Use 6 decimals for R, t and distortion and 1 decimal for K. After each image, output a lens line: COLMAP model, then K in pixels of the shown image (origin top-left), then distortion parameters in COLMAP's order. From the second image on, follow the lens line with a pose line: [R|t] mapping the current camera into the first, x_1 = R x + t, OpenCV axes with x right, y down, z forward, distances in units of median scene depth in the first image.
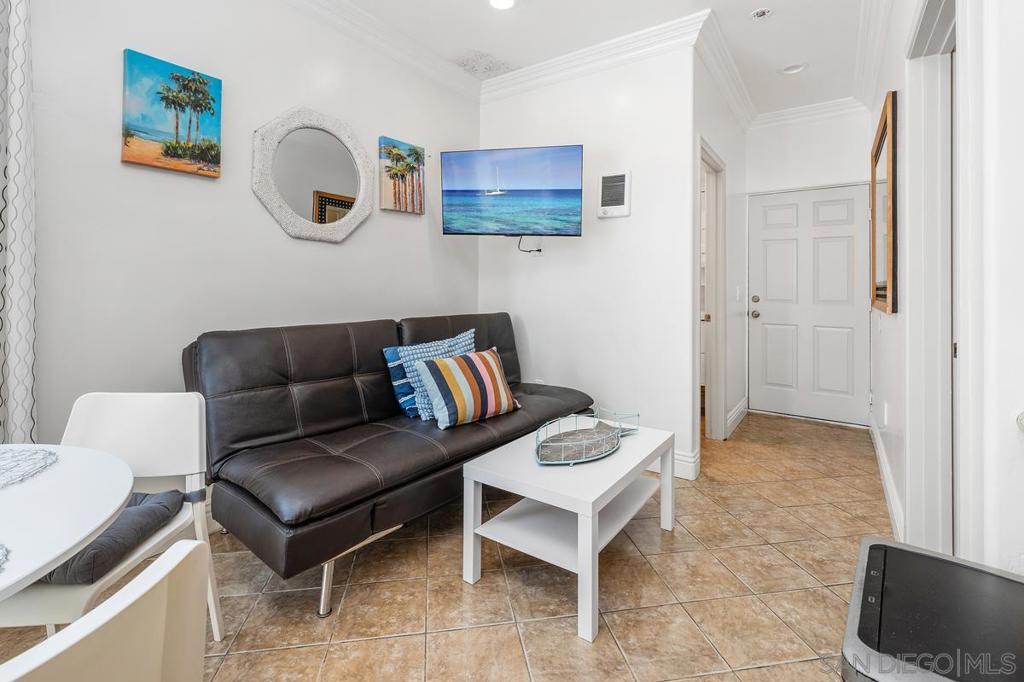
lens RADIAL K [[469.2, 0, 511.0], [0, 469.2, 281.3], [0, 0, 1]] dist [0.000353, 0.000349]
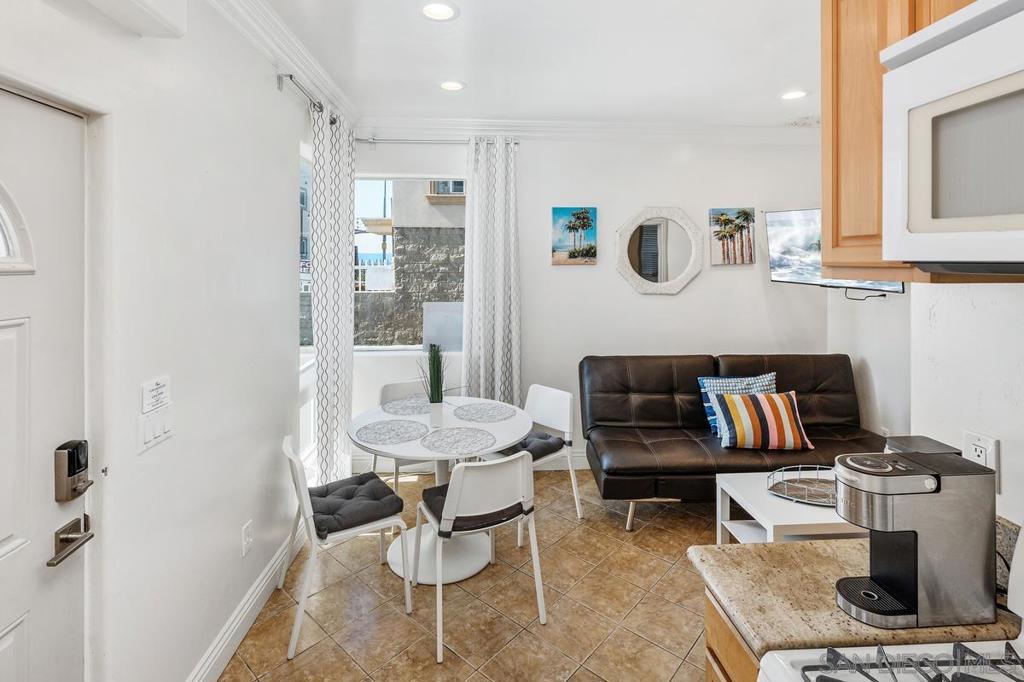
lens RADIAL K [[469.2, 0, 507.7], [0, 469.2, 273.2], [0, 0, 1]] dist [0.000353, 0.000349]
pose [[0.626247, -0.005040, -0.779608, 0.519336], [0.017728, 0.999813, 0.007778, -0.210033], [0.779423, -0.018692, 0.626219, -0.331707]]
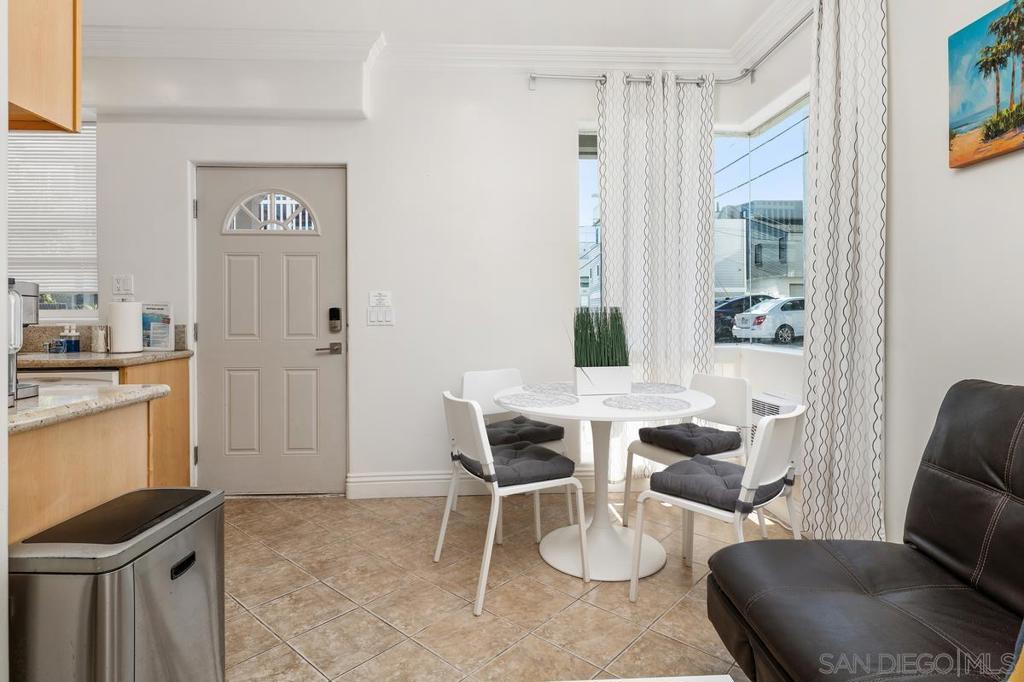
lens RADIAL K [[557.2, 0, 550.2], [0, 557.2, 313.2], [0, 0, 1]] dist [0.003918, 0.000827]
pose [[-0.746845, -0.005748, -0.664973, 0.353627], [0.005339, 0.999879, -0.014639, 0.017436], [0.664977, -0.014484, -0.746724, 1.113604]]
